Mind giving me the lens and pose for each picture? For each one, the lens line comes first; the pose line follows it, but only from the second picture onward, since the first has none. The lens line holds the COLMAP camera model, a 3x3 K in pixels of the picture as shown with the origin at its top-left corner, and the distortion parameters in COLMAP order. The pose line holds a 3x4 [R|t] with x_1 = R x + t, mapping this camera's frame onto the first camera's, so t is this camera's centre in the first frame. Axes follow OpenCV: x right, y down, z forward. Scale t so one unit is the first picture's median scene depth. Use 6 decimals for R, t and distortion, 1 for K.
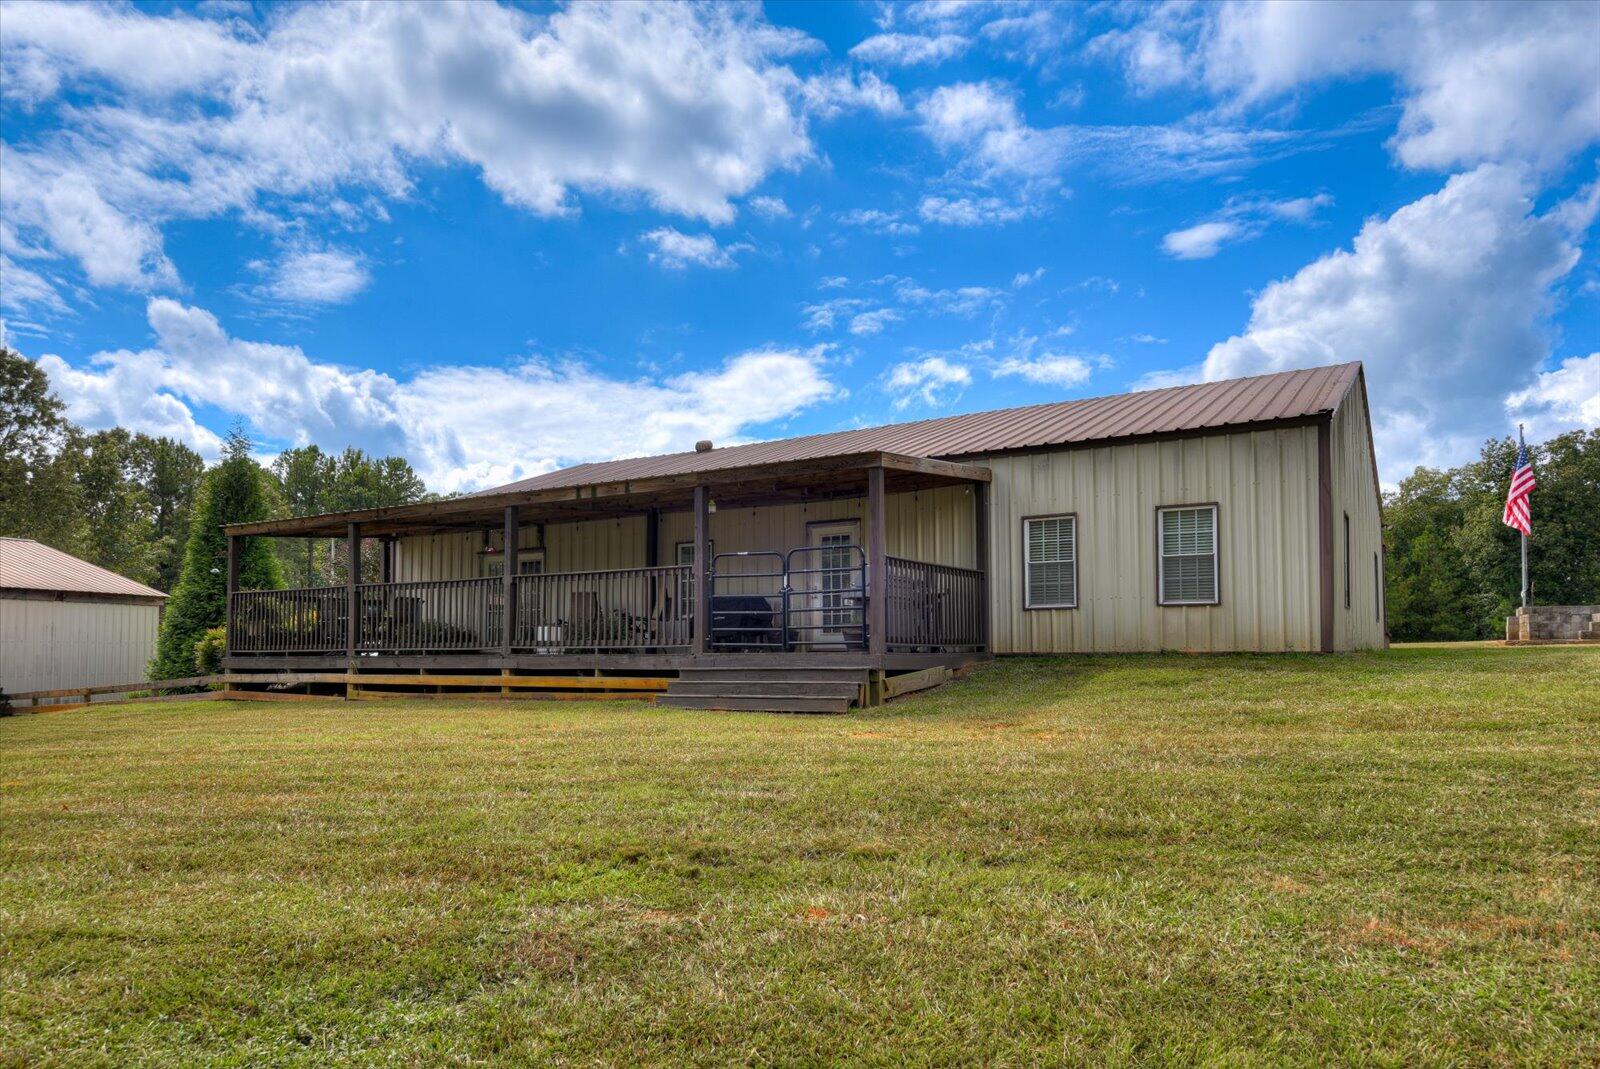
lens RADIAL K [[1272.4, 0, 800.0], [0, 1272.4, 534.5], [0, 0, 1]] dist [0.047910, -0.008748]
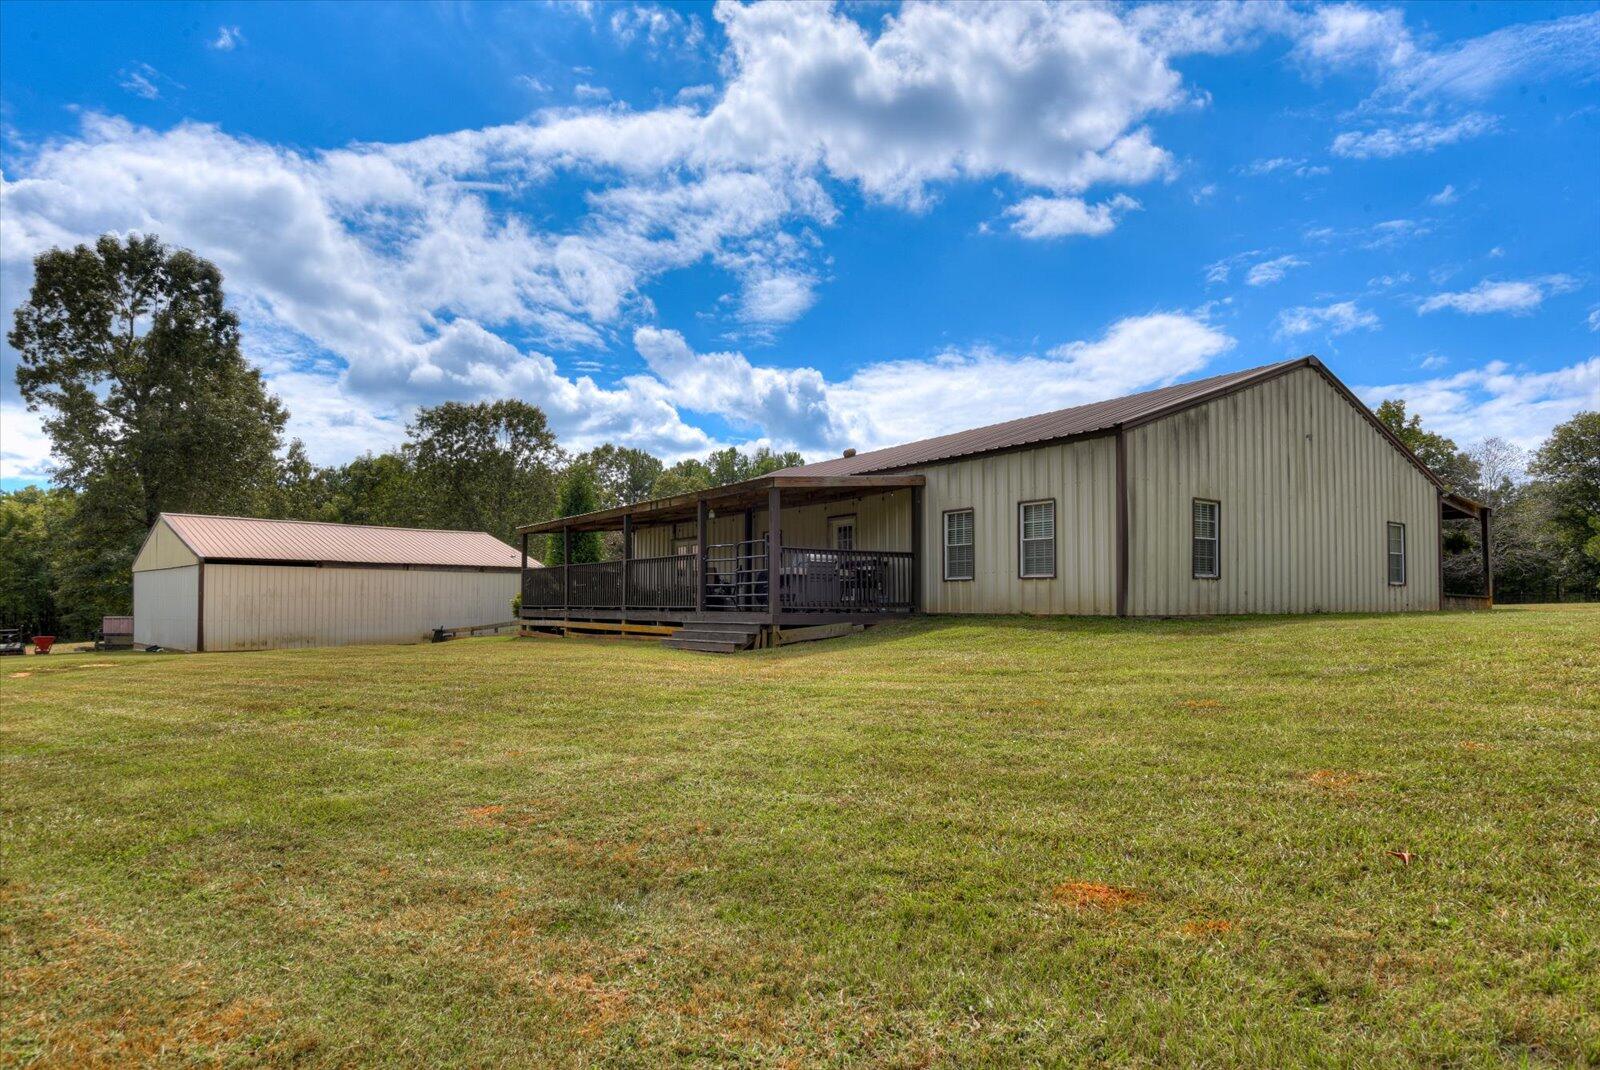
lens RADIAL K [[1272.4, 0, 800.0], [0, 1272.4, 535.0], [0, 0, 1]] dist [0.047910, -0.008748]
pose [[0.877980, -0.018783, -0.478329, 0.256333], [0.041691, 0.998433, 0.037318, -0.016920], [0.476879, -0.052706, 0.877387, -0.090770]]
